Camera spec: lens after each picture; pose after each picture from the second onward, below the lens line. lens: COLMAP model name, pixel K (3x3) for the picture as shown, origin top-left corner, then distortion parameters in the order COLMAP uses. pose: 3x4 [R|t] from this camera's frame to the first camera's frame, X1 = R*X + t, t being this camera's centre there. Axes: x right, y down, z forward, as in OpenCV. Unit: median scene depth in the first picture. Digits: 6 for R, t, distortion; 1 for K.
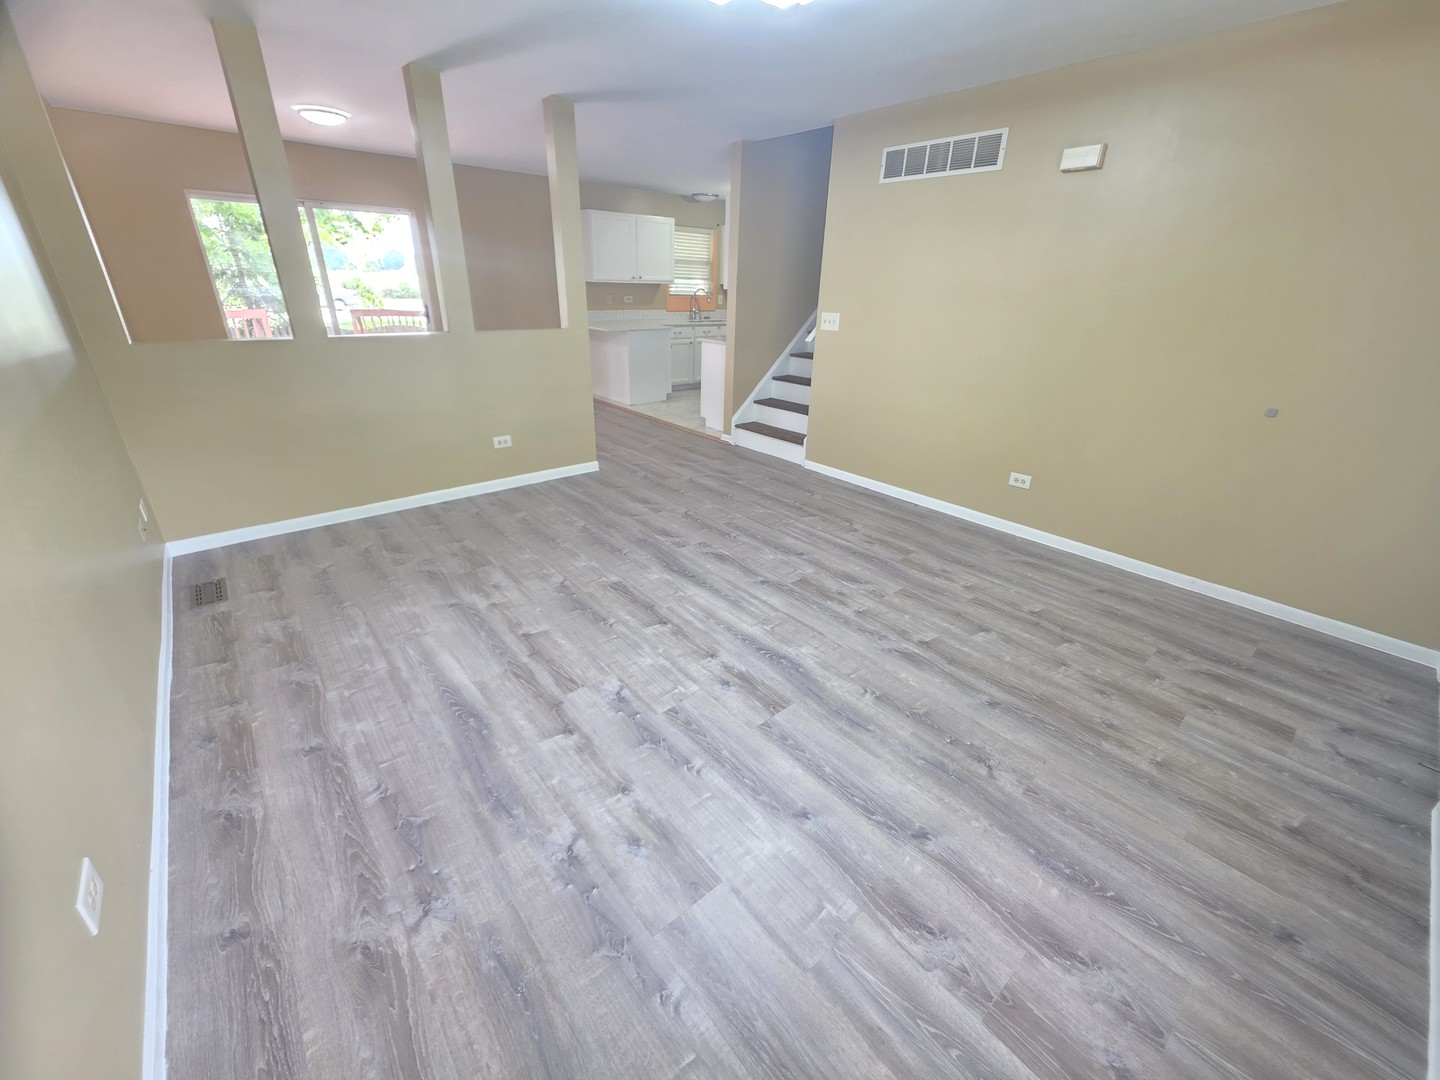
lens RADIAL K [[575.1, 0, 712.4], [0, 575.1, 538.5], [0, 0, 1]] dist [-0.000866, 0.000618]
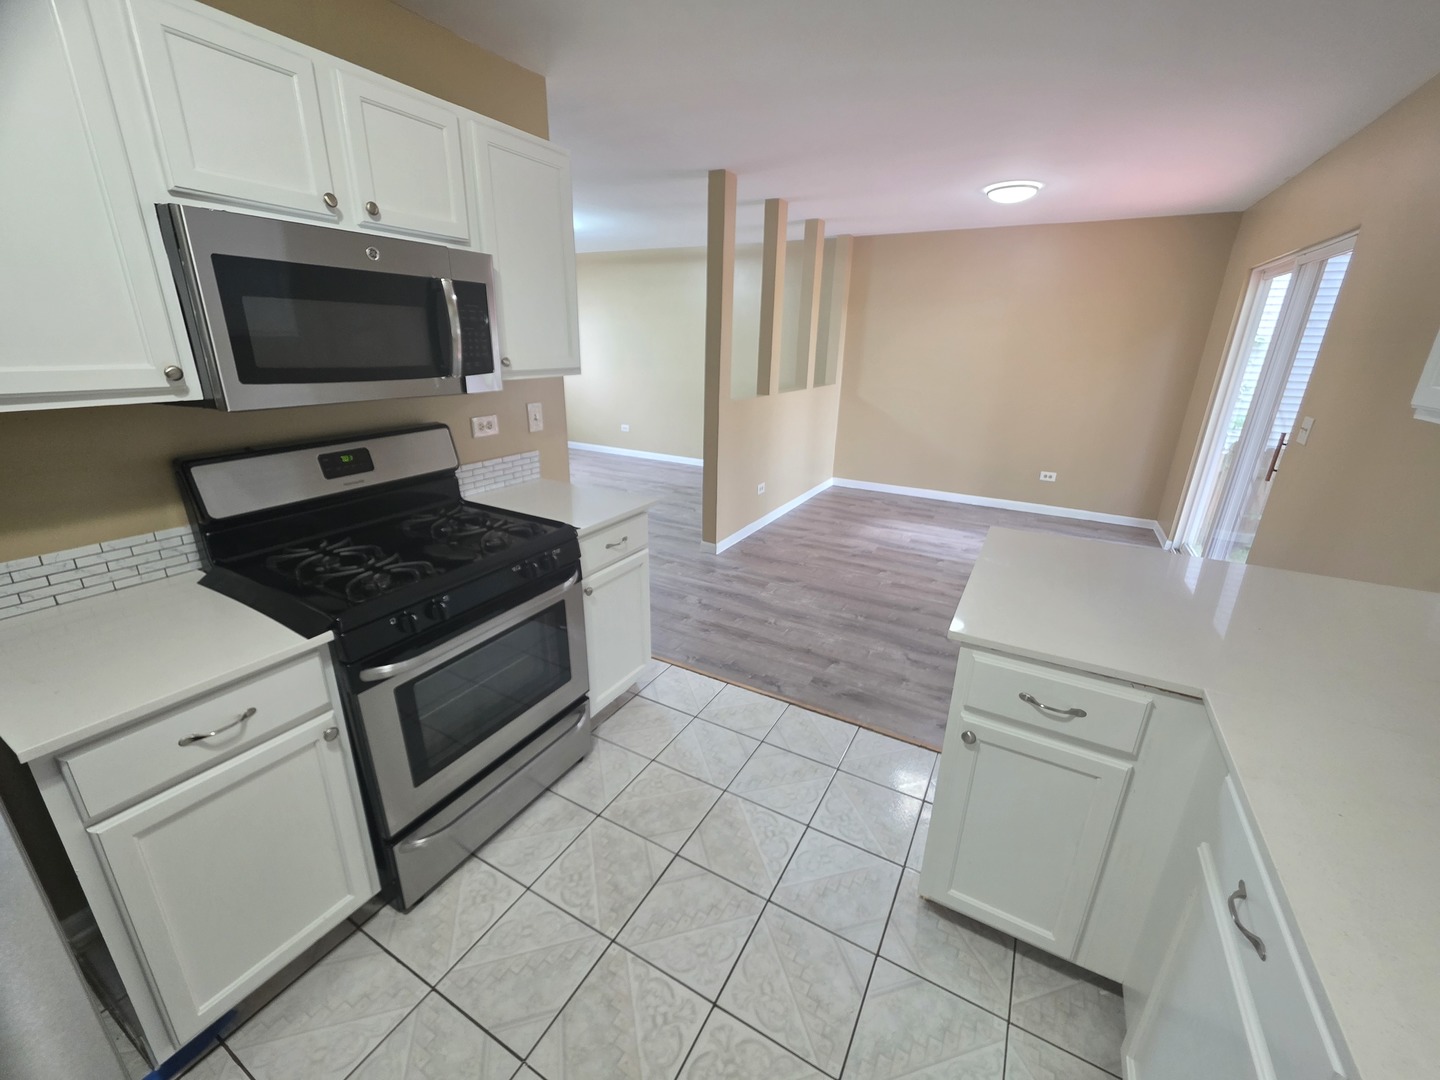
lens RADIAL K [[575.1, 0, 713.1], [0, 575.1, 538.3], [0, 0, 1]] dist [-0.000866, 0.000618]
pose [[-0.937178, 0.073177, -0.341091, 0.194871], [-0.181674, 0.732324, 0.656275, -1.525428], [0.297814, 0.677013, -0.673023, 3.327242]]
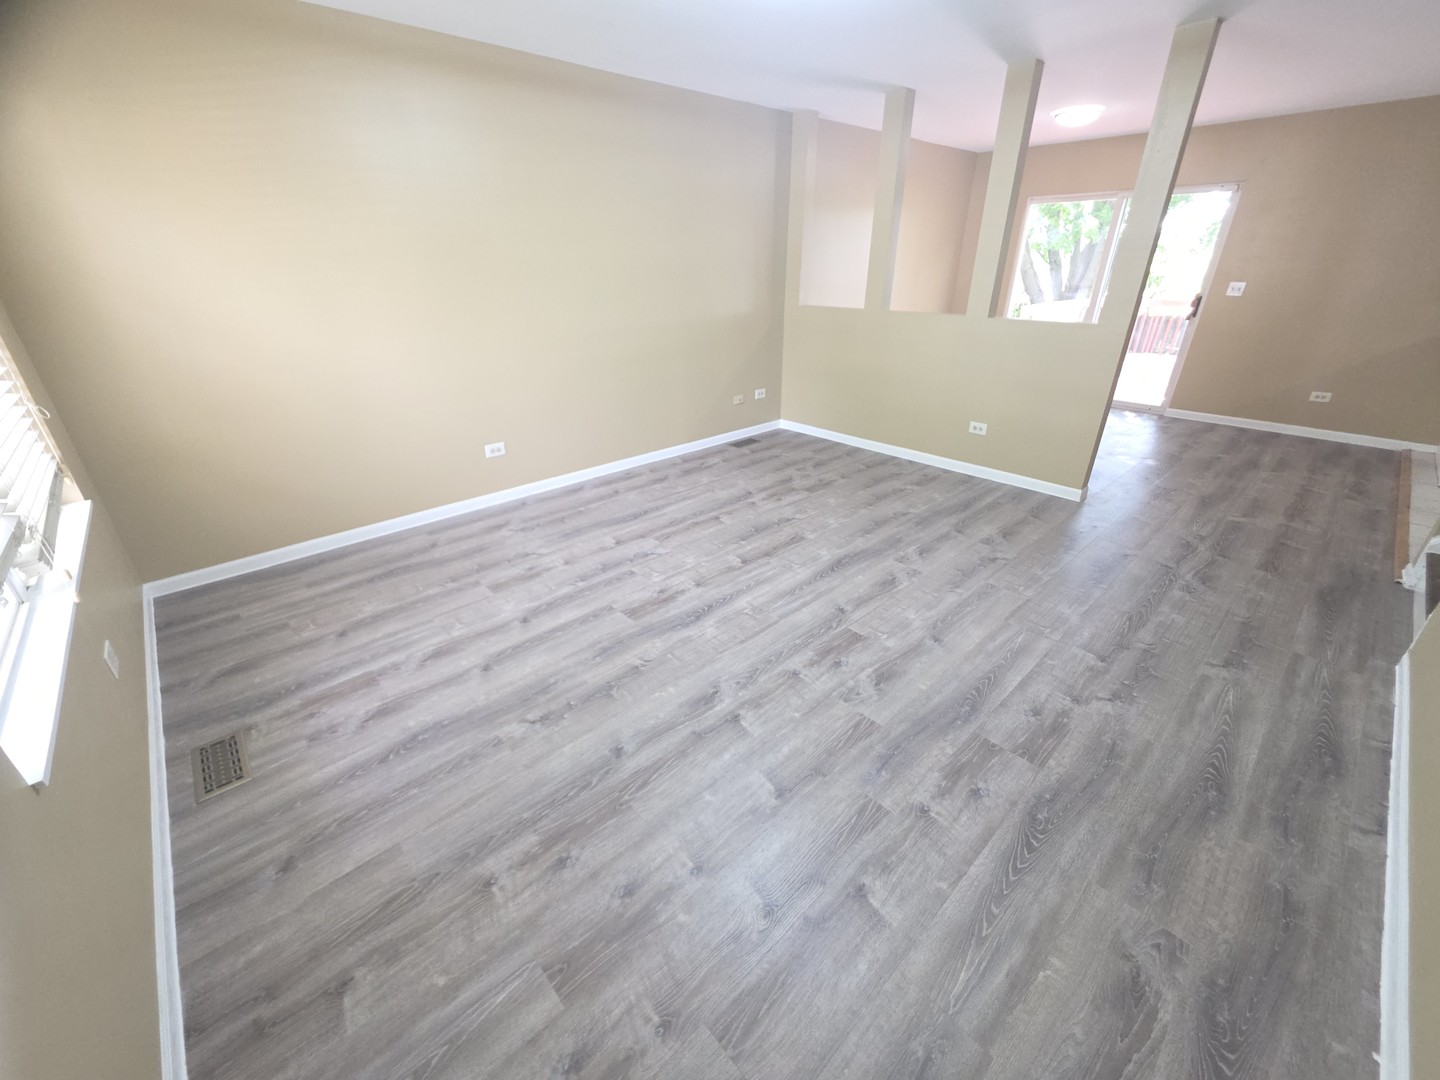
lens RADIAL K [[575.1, 0, 718.0], [0, 575.1, 541.5], [0, 0, 1]] dist [-0.000866, 0.000618]
pose [[0.042848, 0.418757, -0.907087, 1.100941], [-0.403617, 0.837789, 0.367700, -0.340631], [0.913924, 0.350360, 0.204915, 0.816851]]
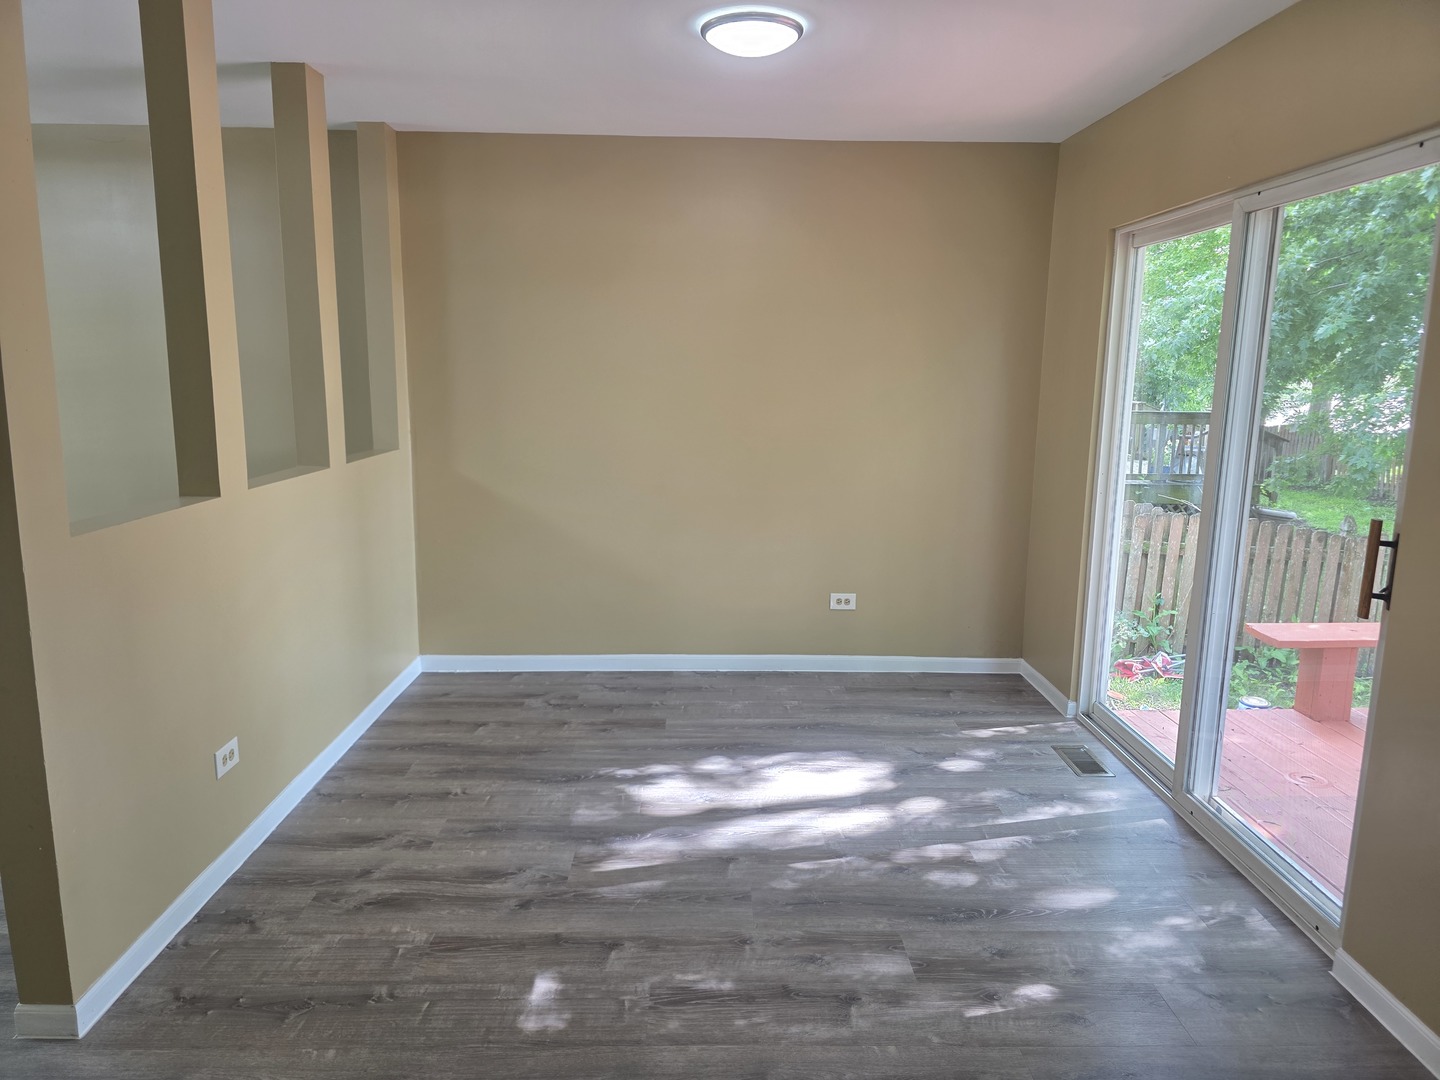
lens RADIAL K [[974.2, 0, 725.7], [0, 974.2, 534.9], [0, 0, 1]] dist [0.038913, -0.027651]
pose [[-0.622853, 0.101509, -0.775725, -0.150172], [-0.348969, 0.851389, 0.391608, -1.265826], [0.700196, 0.514618, -0.494867, 2.765005]]
